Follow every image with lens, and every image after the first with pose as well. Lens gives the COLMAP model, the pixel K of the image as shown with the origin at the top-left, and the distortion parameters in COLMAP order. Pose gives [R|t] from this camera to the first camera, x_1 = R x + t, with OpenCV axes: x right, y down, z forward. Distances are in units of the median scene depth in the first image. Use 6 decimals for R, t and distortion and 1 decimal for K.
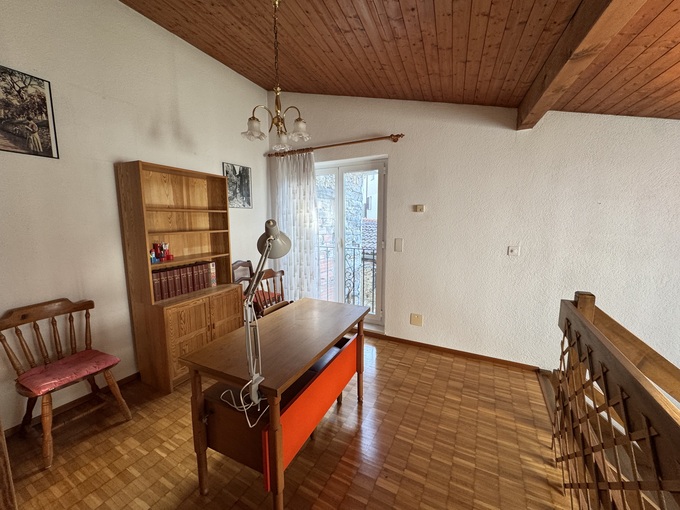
lens RADIAL K [[270.5, 0, 339.1], [0, 270.5, 254.9], [0, 0, 1]] dist [-0.002887, 0.000562]
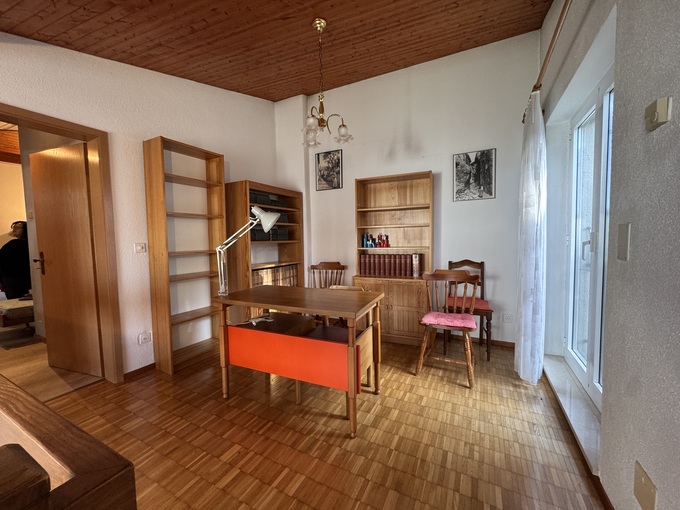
lens RADIAL K [[270.5, 0, 339.1], [0, 270.5, 254.9], [0, 0, 1]] dist [-0.002887, 0.000562]
pose [[0.010802, 0.057849, -0.998267, 0.644792], [-0.114498, 0.991830, 0.056237, 0.004046], [0.993365, 0.113692, 0.017337, 0.724798]]
